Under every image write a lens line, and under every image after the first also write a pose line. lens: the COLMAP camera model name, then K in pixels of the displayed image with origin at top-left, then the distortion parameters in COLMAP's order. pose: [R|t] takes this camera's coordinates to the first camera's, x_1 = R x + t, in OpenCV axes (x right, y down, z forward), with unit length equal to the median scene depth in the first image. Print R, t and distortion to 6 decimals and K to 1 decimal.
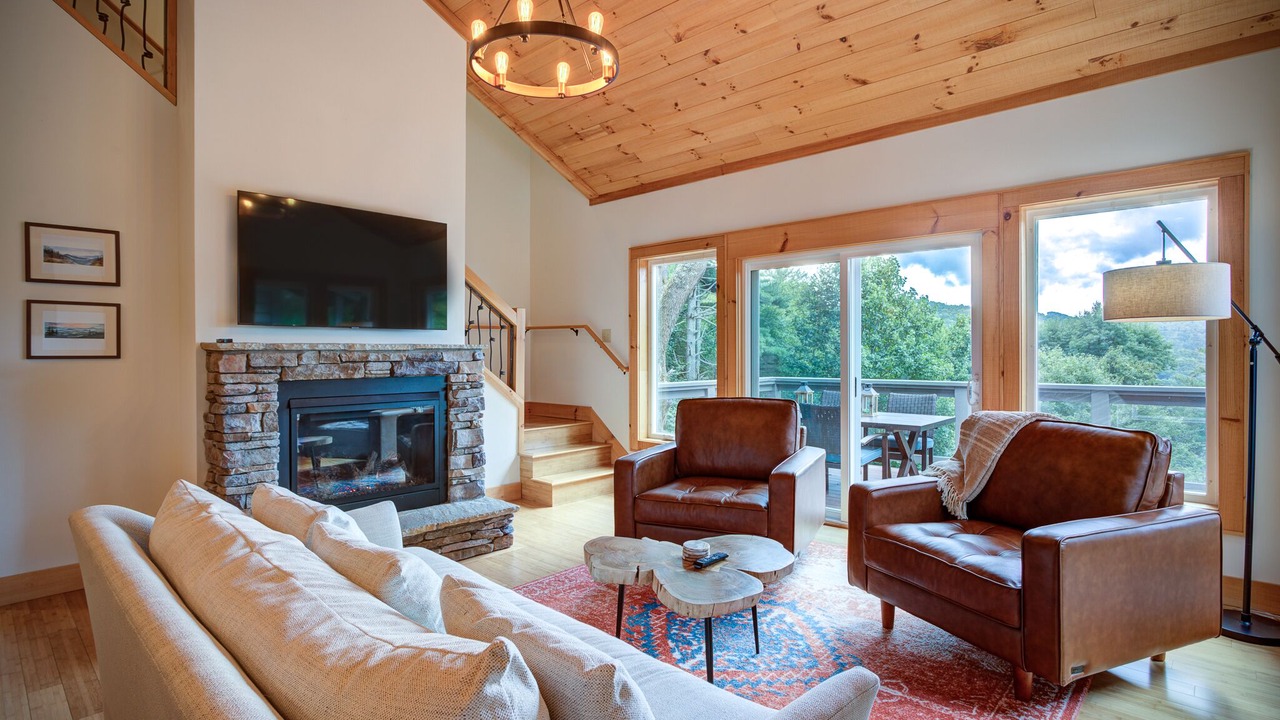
lens RADIAL K [[676.9, 0, 638.3], [0, 676.9, 345.4], [0, 0, 1]] dist [-0.000322, 0.000611]
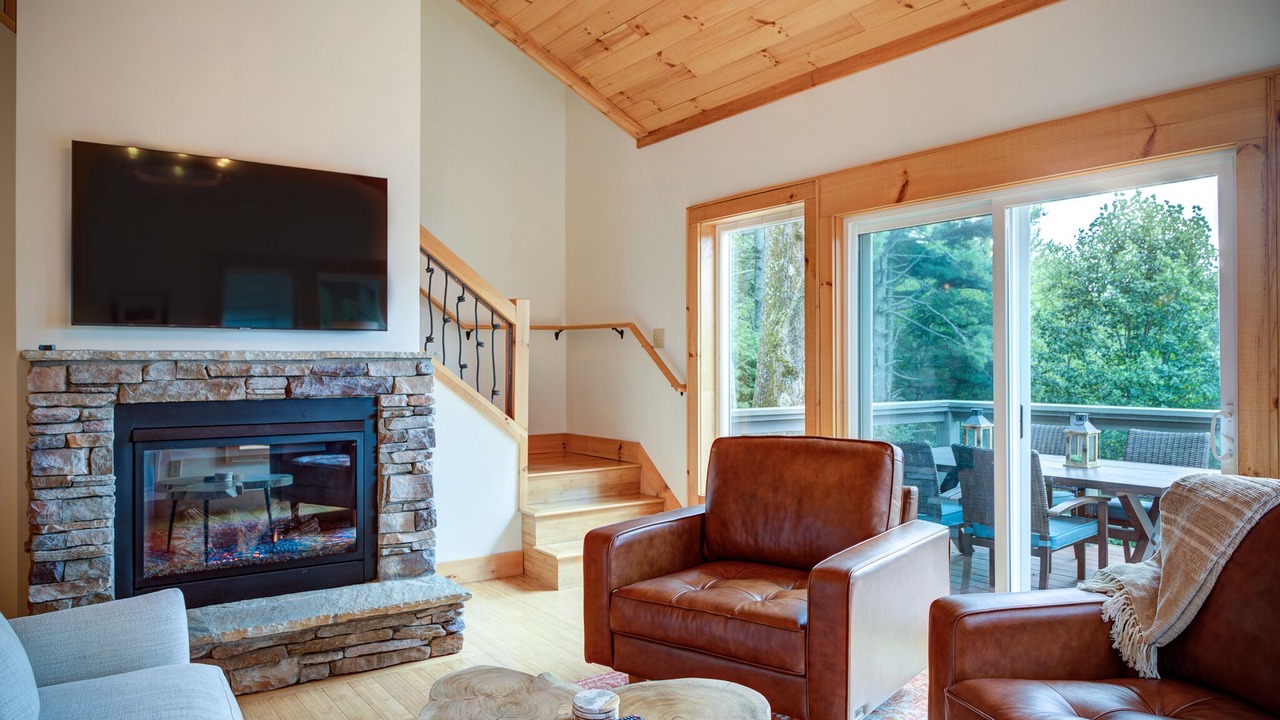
lens RADIAL K [[899.4, 0, 639.1], [0, 899.4, 348.1], [0, 0, 1]] dist [0.007267, -0.002070]
pose [[0.976076, -0.002583, -0.217416, 0.173242], [0.001621, 0.999988, -0.004602, -0.000571], [0.217425, 0.004140, 0.976068, 0.155247]]
